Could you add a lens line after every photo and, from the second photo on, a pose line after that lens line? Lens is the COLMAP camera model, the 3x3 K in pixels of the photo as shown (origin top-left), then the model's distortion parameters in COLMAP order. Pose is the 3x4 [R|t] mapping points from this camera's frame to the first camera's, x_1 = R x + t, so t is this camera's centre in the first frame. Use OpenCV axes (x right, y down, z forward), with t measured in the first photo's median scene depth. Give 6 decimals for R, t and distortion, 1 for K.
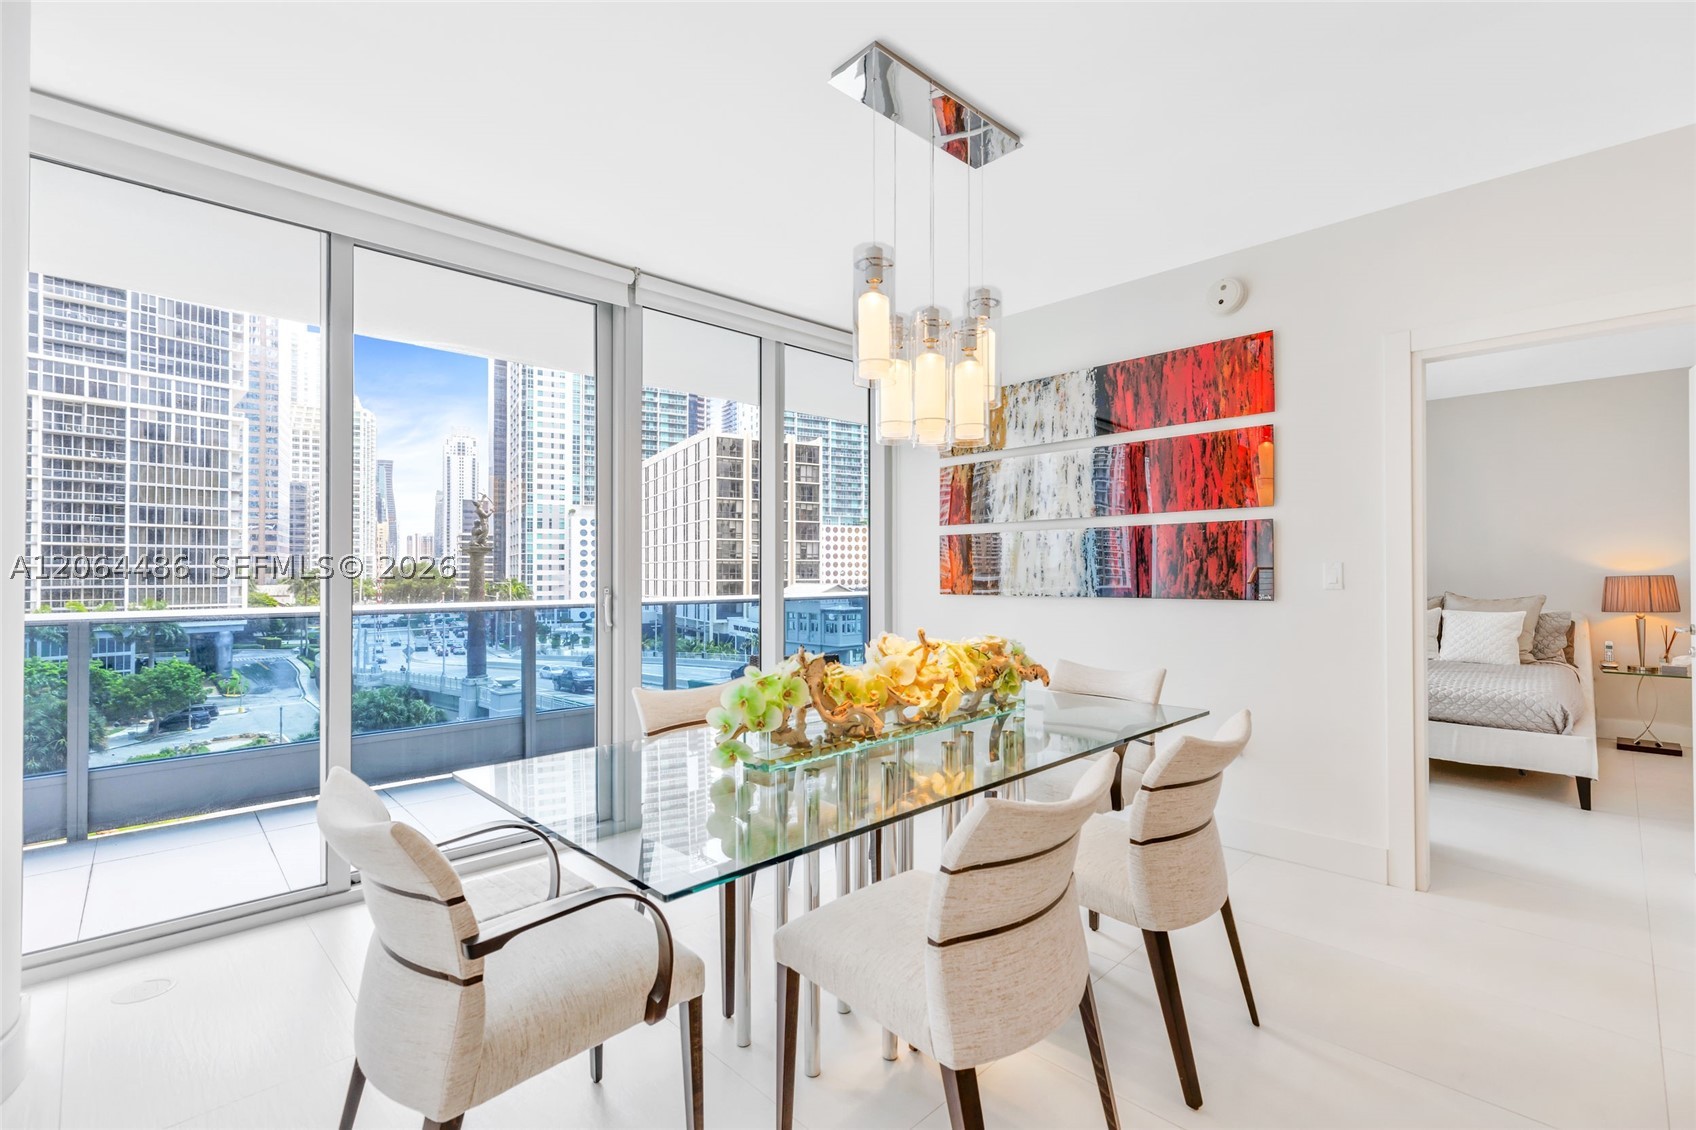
lens RADIAL K [[755.6, 0, 859.6], [0, 755.6, 559.0], [0, 0, 1]] dist [0.001205, -0.000017]
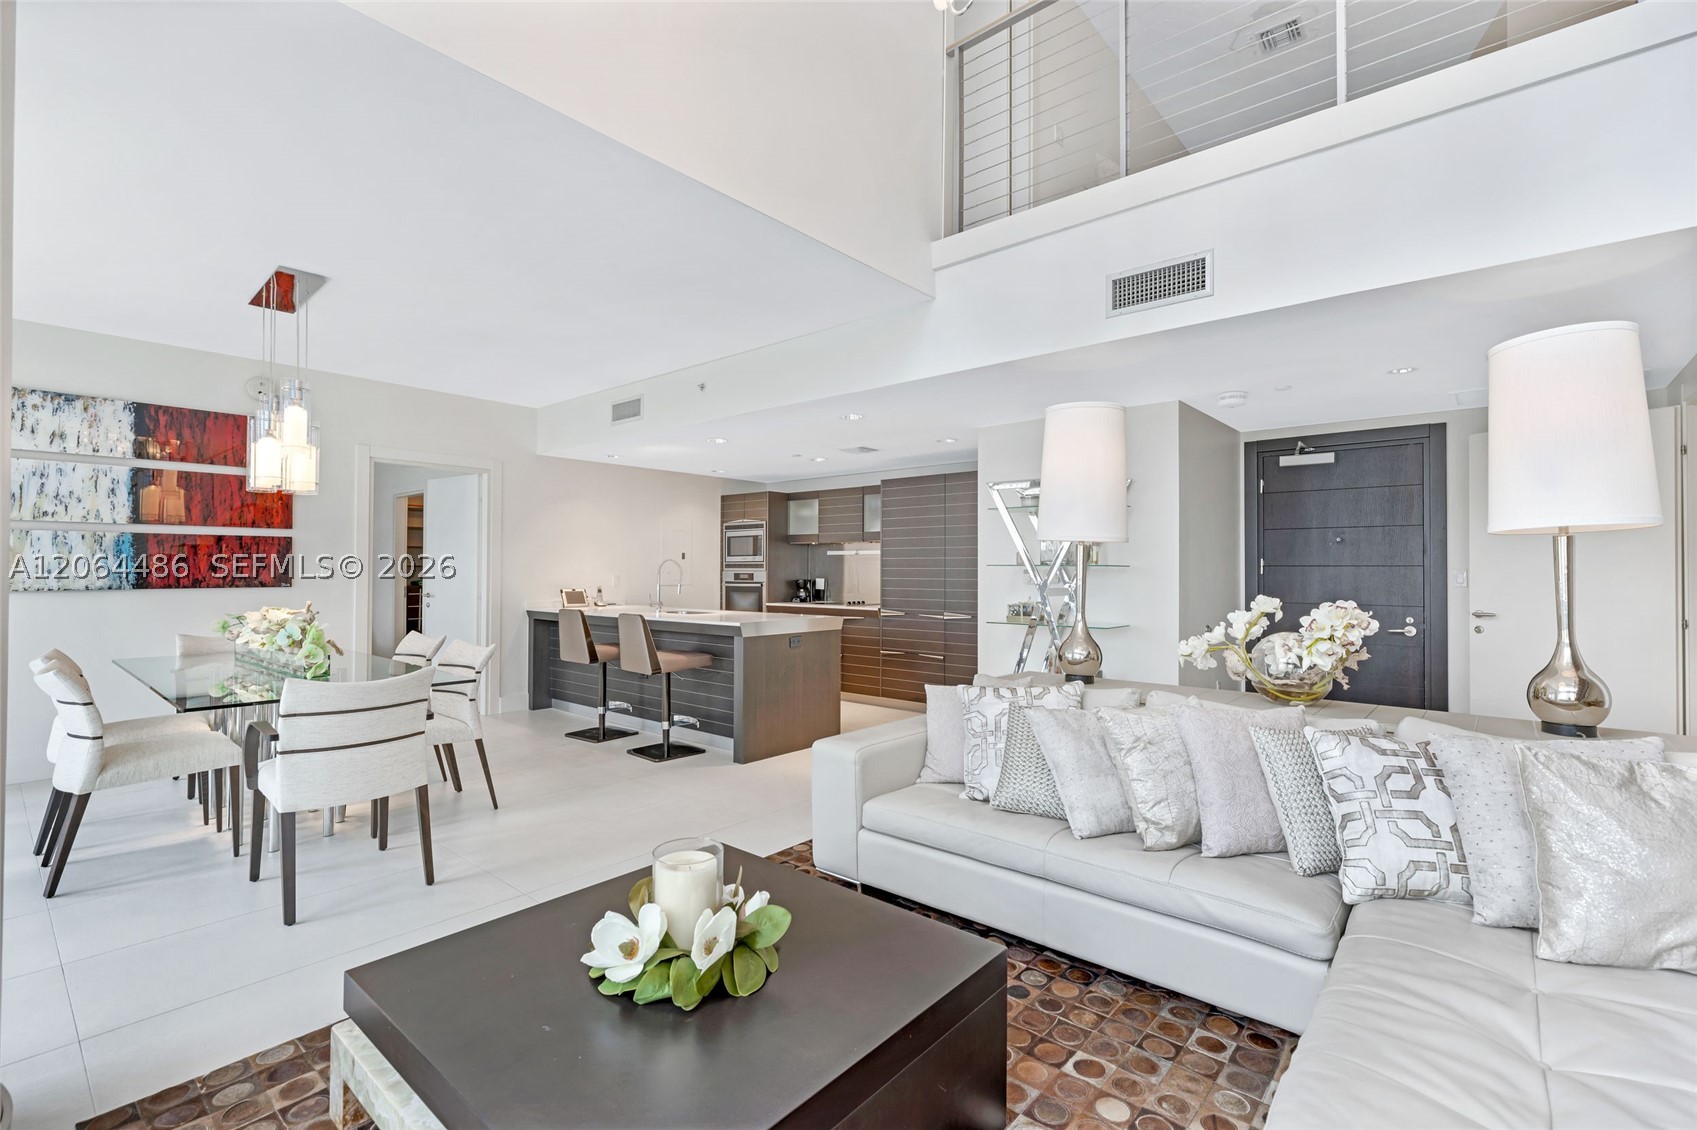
lens RADIAL K [[756.1, 0, 849.8], [0, 756.1, 567.6], [0, 0, 1]] dist [0.001205, -0.000017]
pose [[-0.078016, 0.009419, 0.996908, -0.991926], [-0.015135, 0.999829, -0.010631, 0.010395], [-0.996837, -0.015917, -0.077860, -0.065811]]
